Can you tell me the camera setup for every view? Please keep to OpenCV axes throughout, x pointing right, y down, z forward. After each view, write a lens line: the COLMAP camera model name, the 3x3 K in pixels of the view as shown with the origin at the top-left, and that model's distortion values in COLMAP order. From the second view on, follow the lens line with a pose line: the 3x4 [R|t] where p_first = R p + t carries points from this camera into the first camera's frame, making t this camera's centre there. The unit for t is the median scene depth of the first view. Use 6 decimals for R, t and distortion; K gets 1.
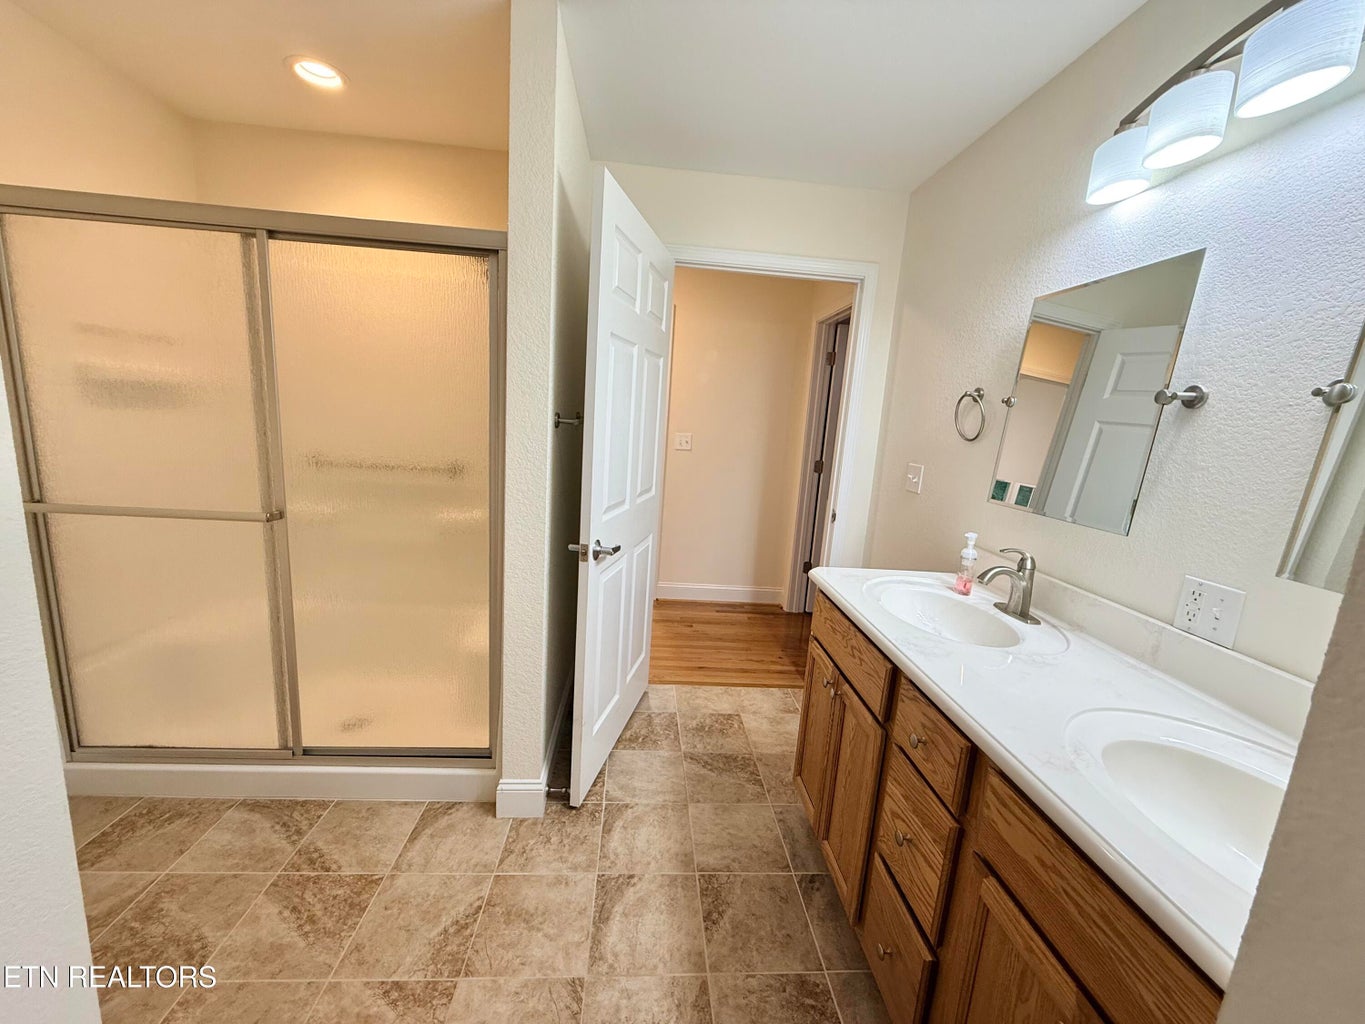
lens RADIAL K [[543.1, 0, 680.5], [0, 543.1, 512.0], [0, 0, 1]] dist [0.000381, 0.000373]
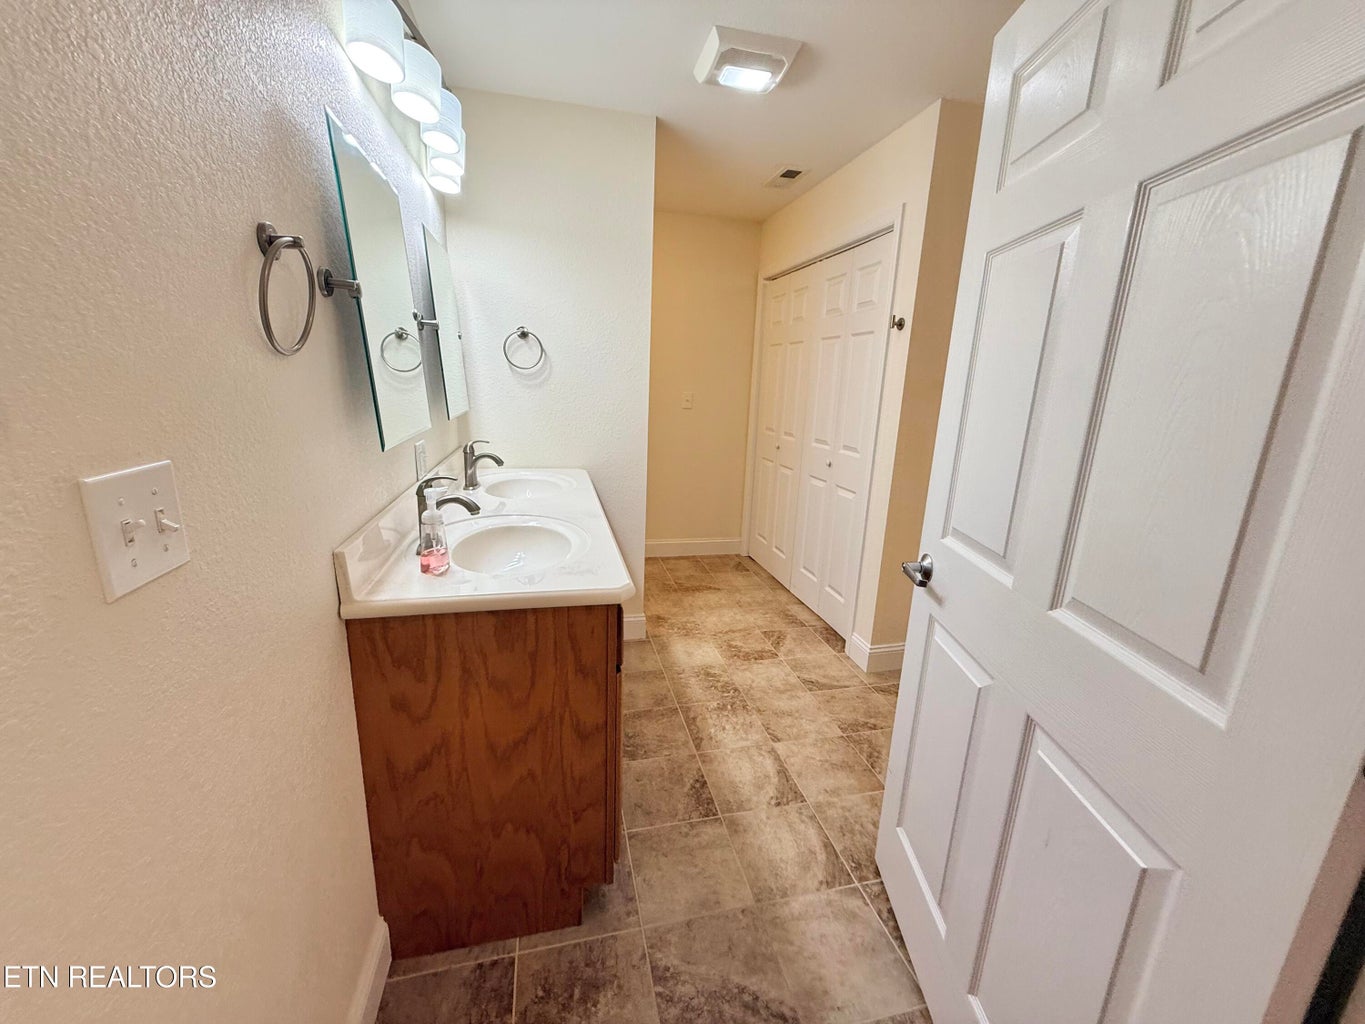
lens RADIAL K [[543.1, 0, 680.5], [0, 543.1, 512.0], [0, 0, 1]] dist [0.000381, 0.000373]
pose [[-0.981078, -0.061831, -0.183473, 0.337801], [-0.130662, 0.910742, 0.391761, -0.264212], [0.142874, 0.408321, -0.901588, 1.719667]]
